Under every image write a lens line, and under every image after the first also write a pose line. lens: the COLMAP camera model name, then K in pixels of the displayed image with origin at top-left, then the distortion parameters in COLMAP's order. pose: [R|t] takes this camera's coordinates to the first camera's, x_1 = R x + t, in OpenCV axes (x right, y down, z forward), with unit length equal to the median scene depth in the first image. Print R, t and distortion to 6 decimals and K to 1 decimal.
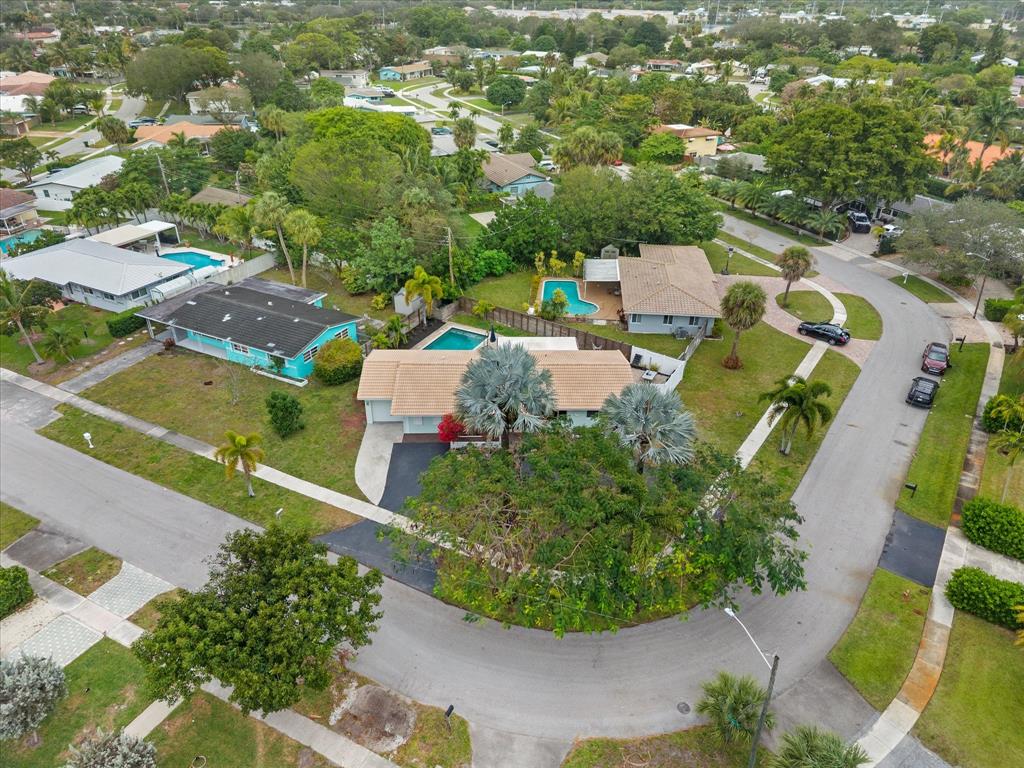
lens RADIAL K [[698.8, 0, 516.1], [0, 698.8, 381.3], [0, 0, 1]] dist [0.066493, -0.087989]
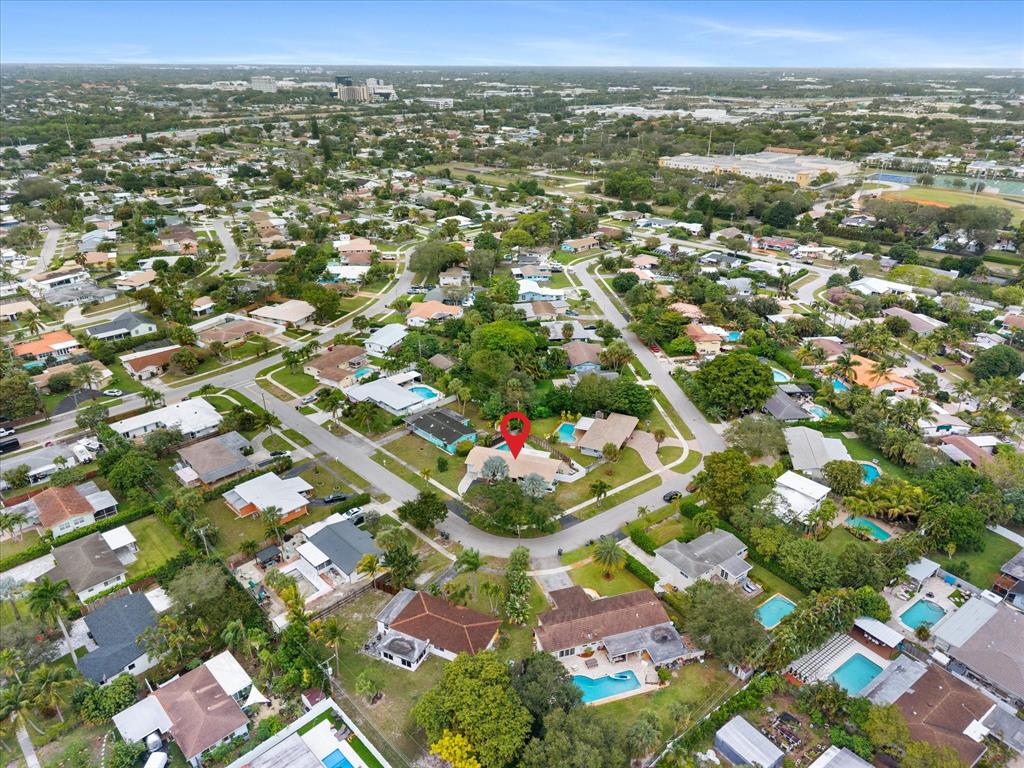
lens RADIAL K [[698.8, 0, 516.1], [0, 698.8, 381.3], [0, 0, 1]] dist [0.066493, -0.087989]
pose [[0.948846, 0.128694, -0.288321, 0.628661], [-0.155000, 0.985414, -0.070249, -0.112845], [0.275075, 0.111346, 0.954953, -1.449213]]
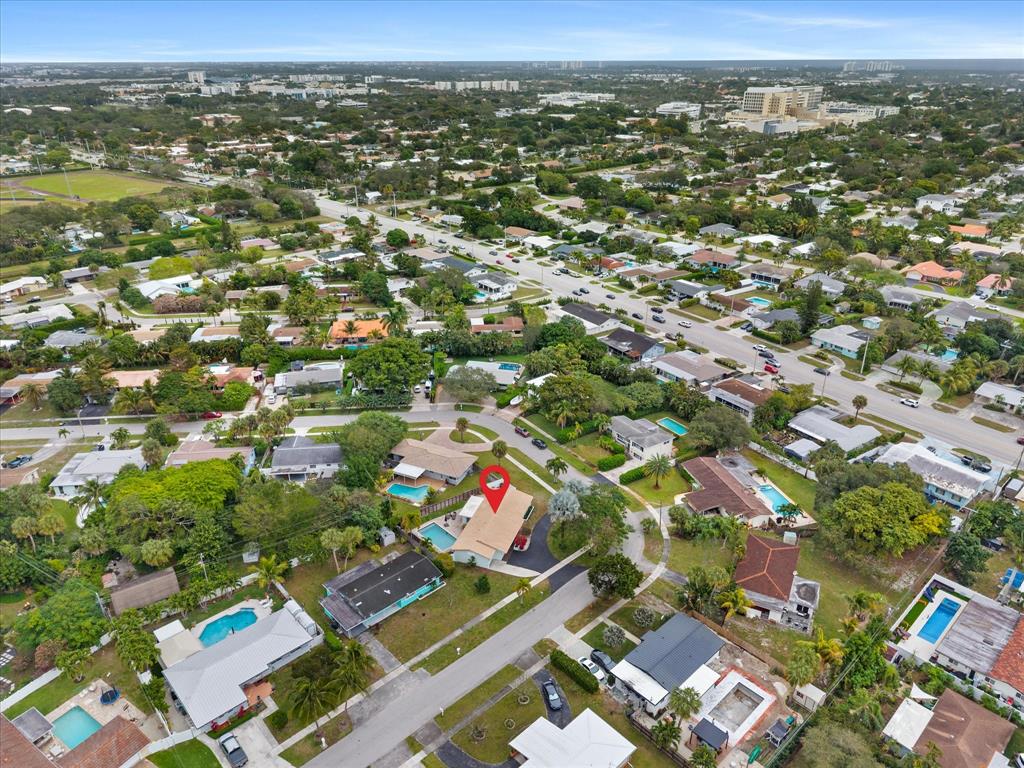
lens RADIAL K [[698.8, 0, 516.1], [0, 698.8, 381.3], [0, 0, 1]] dist [0.066493, -0.087989]
pose [[0.345082, -0.409033, 0.844755, -1.549707], [0.472233, 0.853487, 0.220354, -0.772036], [-0.811119, 0.322881, 0.487682, -0.345294]]
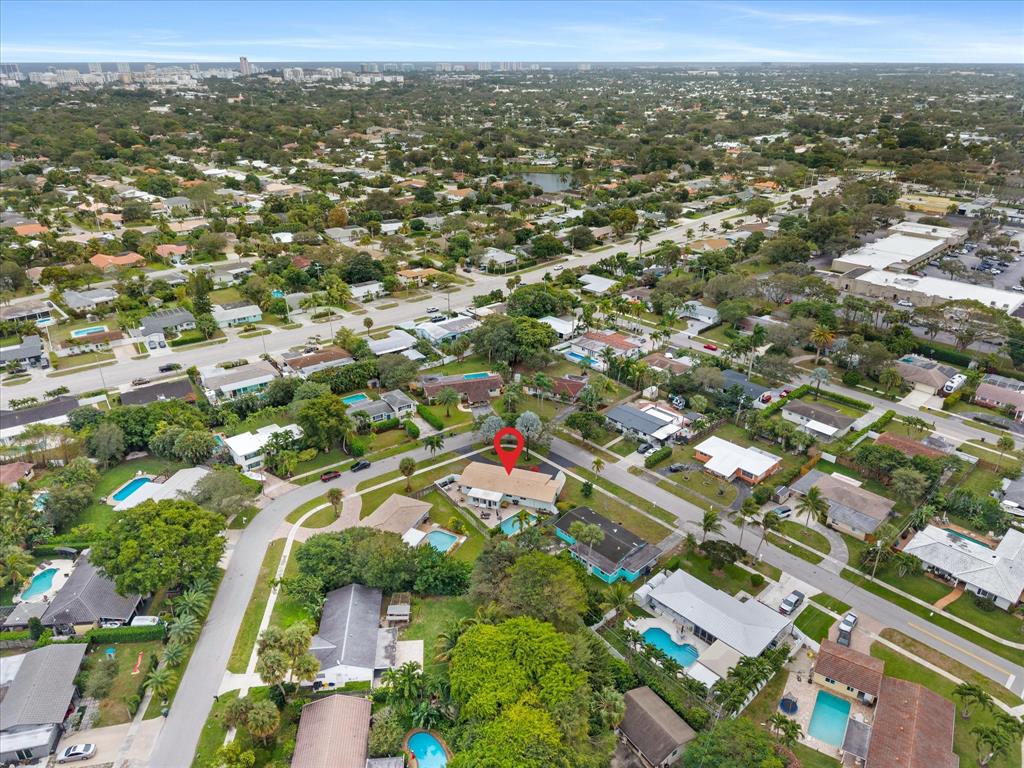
lens RADIAL K [[698.8, 0, 516.1], [0, 698.8, 381.3], [0, 0, 1]] dist [0.066493, -0.087989]
pose [[-0.941801, -0.152326, 0.299678, -0.653615], [0.157499, 0.587620, 0.793660, -1.934253], [-0.296992, 0.794669, -0.529430, 1.733171]]
